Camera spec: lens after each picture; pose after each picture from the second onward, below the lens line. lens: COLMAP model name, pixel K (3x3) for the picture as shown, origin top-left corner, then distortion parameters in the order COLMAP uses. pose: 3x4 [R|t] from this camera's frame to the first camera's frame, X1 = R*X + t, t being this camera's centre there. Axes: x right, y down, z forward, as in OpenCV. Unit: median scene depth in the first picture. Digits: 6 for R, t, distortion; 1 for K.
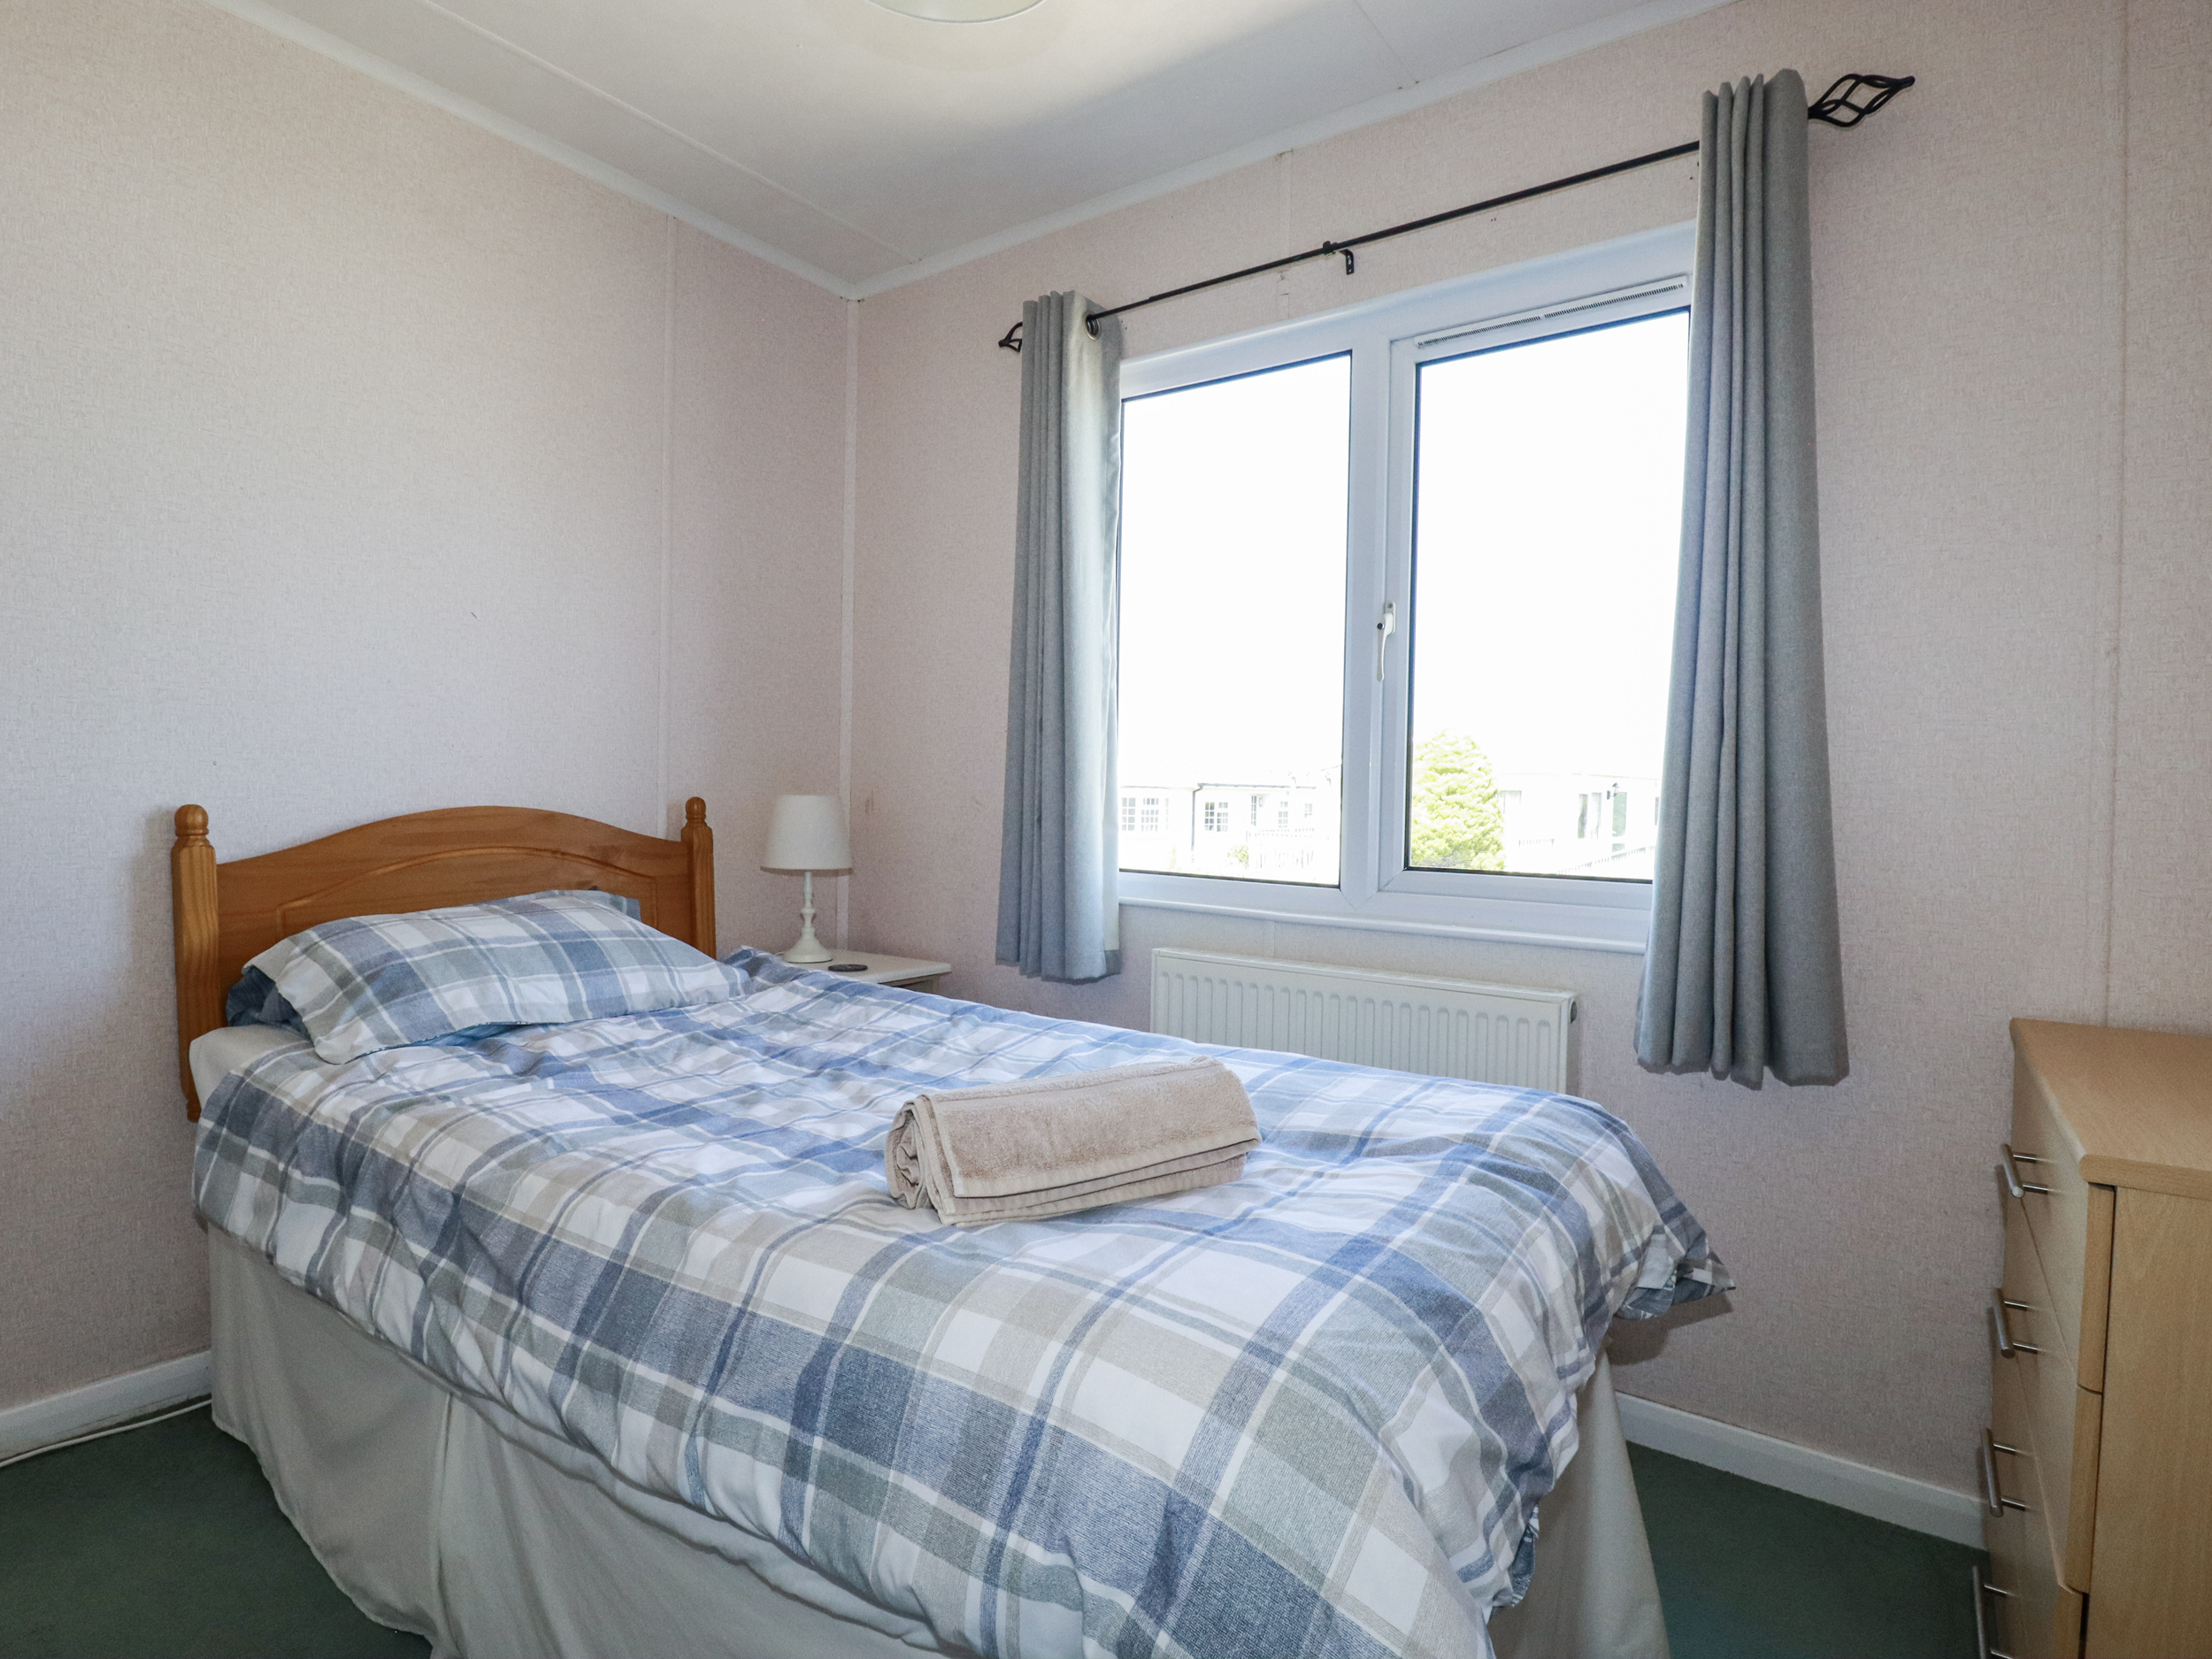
lens RADIAL K [[1163.1, 0, 1106.0], [0, 1163.1, 829.5], [0, 0, 1]] dist [-0.001798, -0.014020]
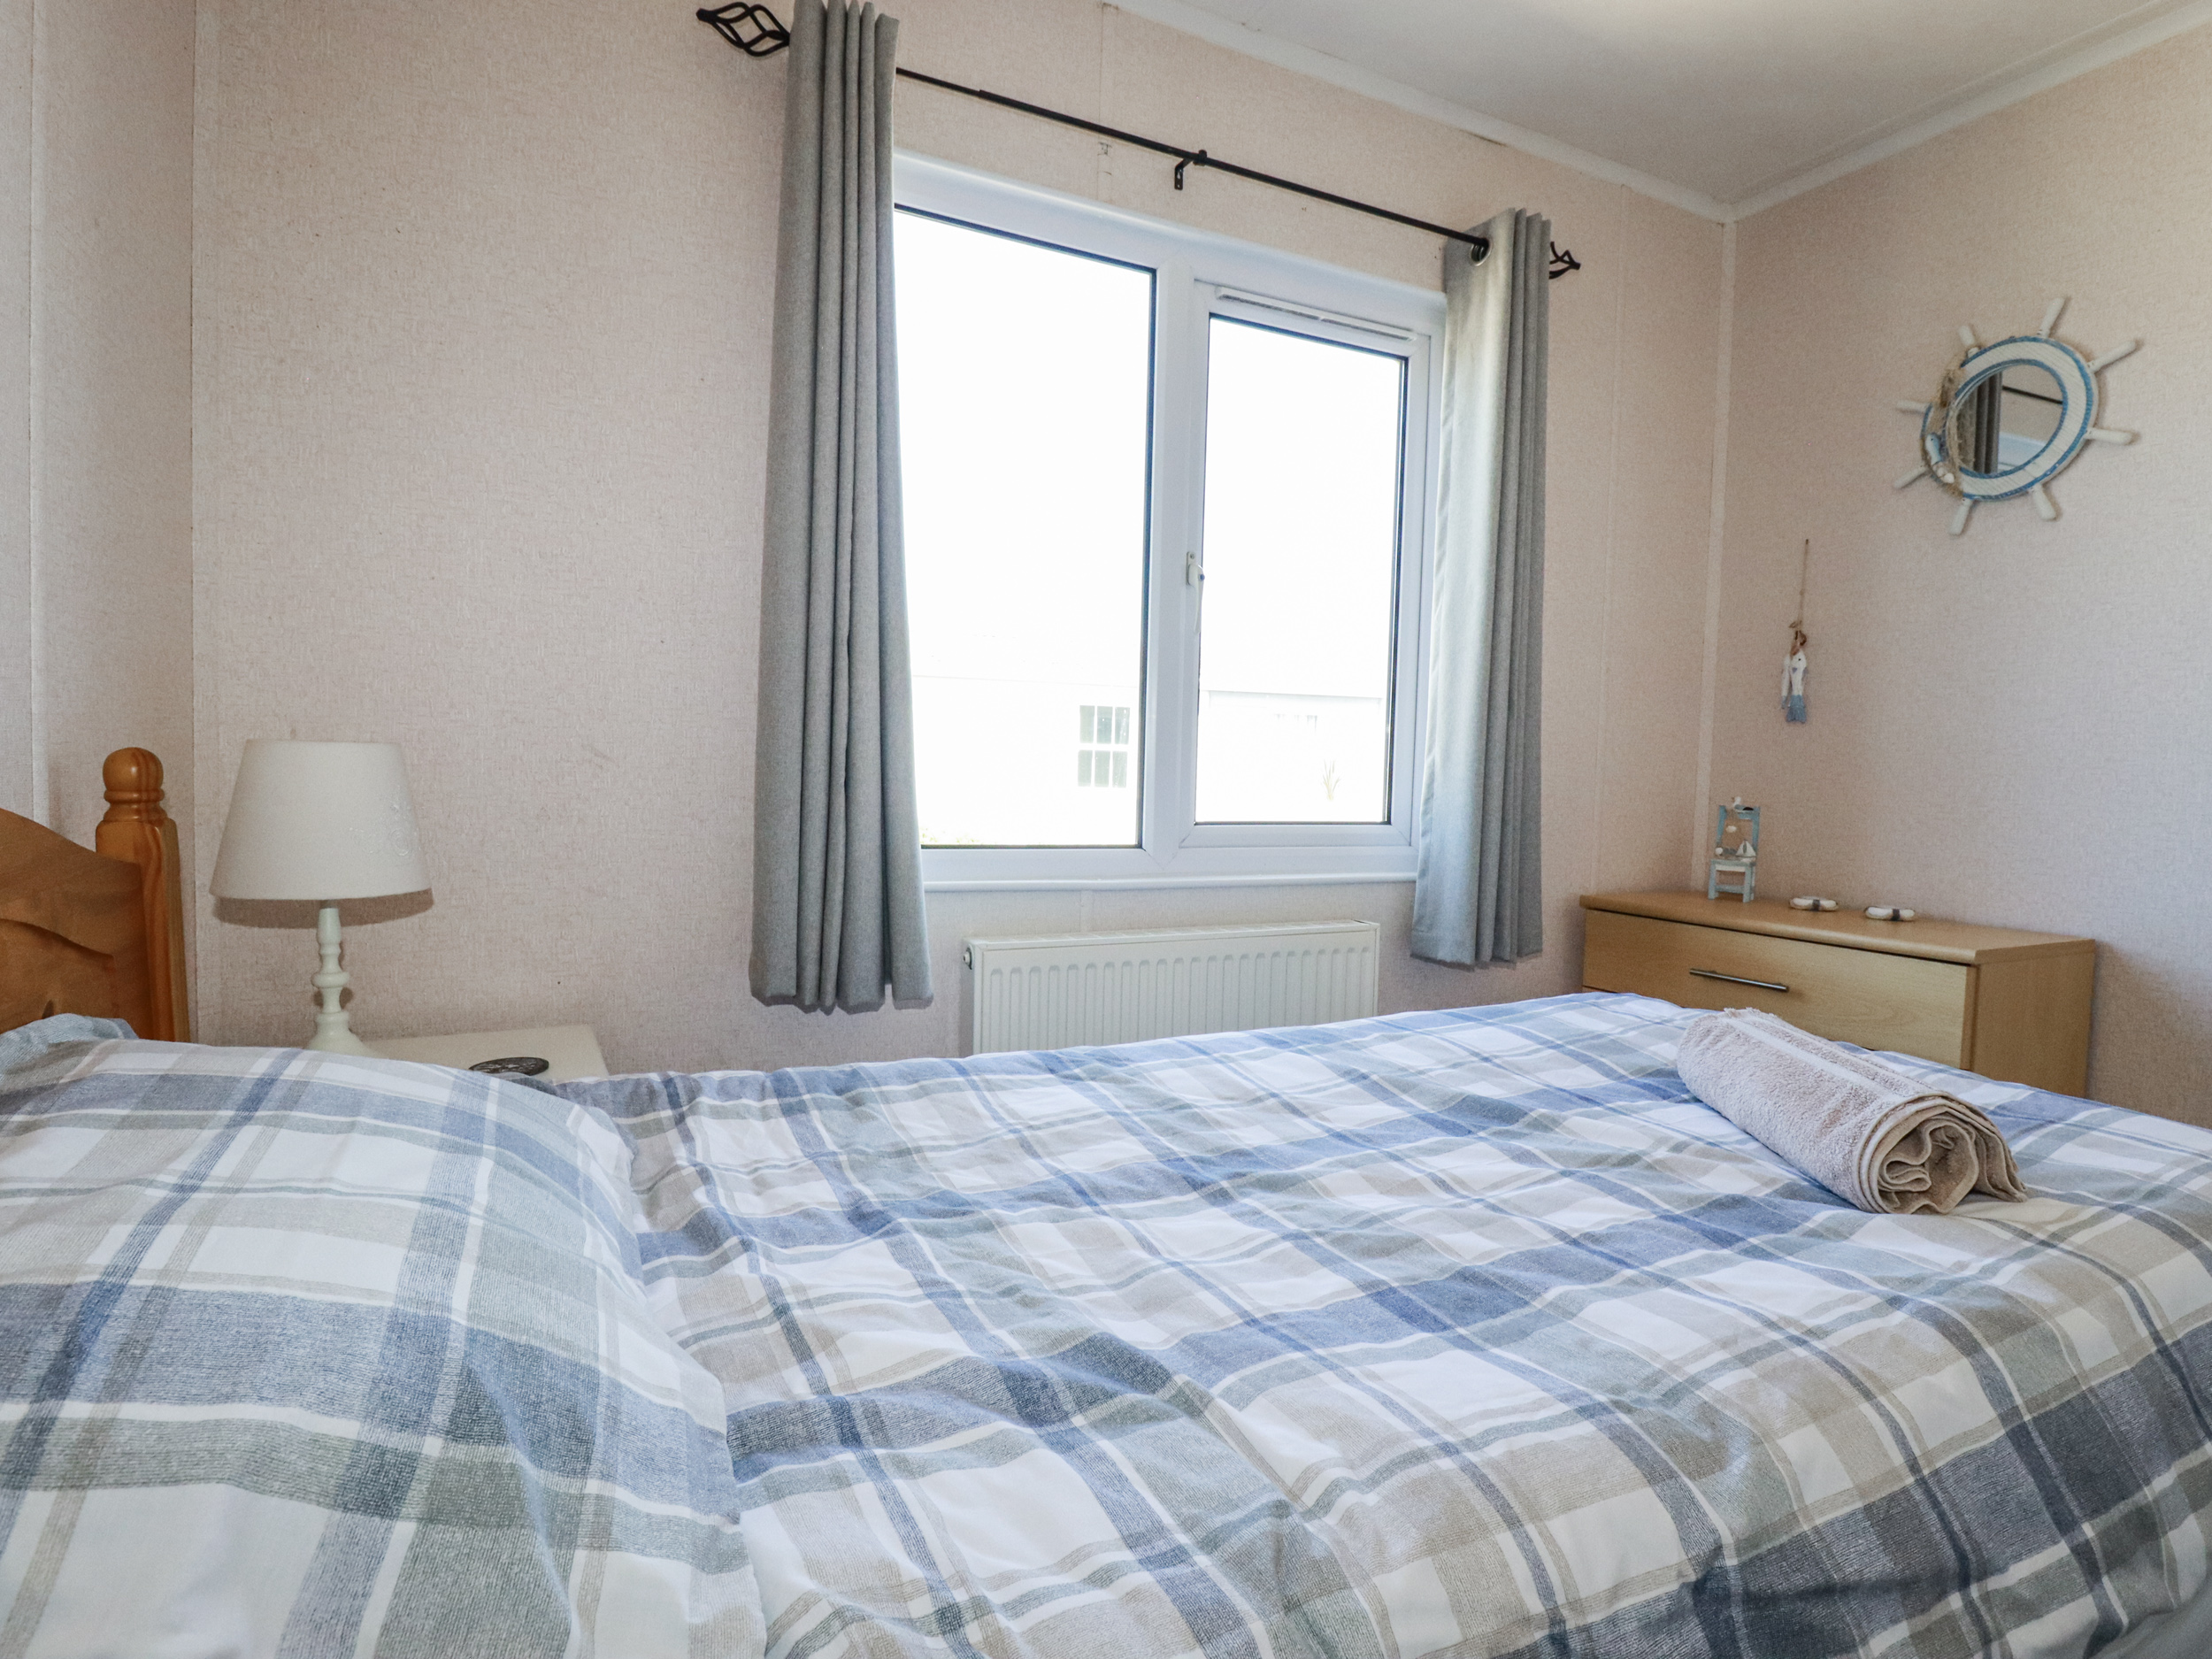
lens RADIAL K [[1163.1, 0, 1106.0], [0, 1163.1, 829.5], [0, 0, 1]] dist [-0.001798, -0.014020]
pose [[0.455721, -0.063196, 0.887876, -0.799989], [0.006360, 0.997682, 0.067748, -0.035542], [-0.890100, -0.025228, 0.455067, 0.728847]]
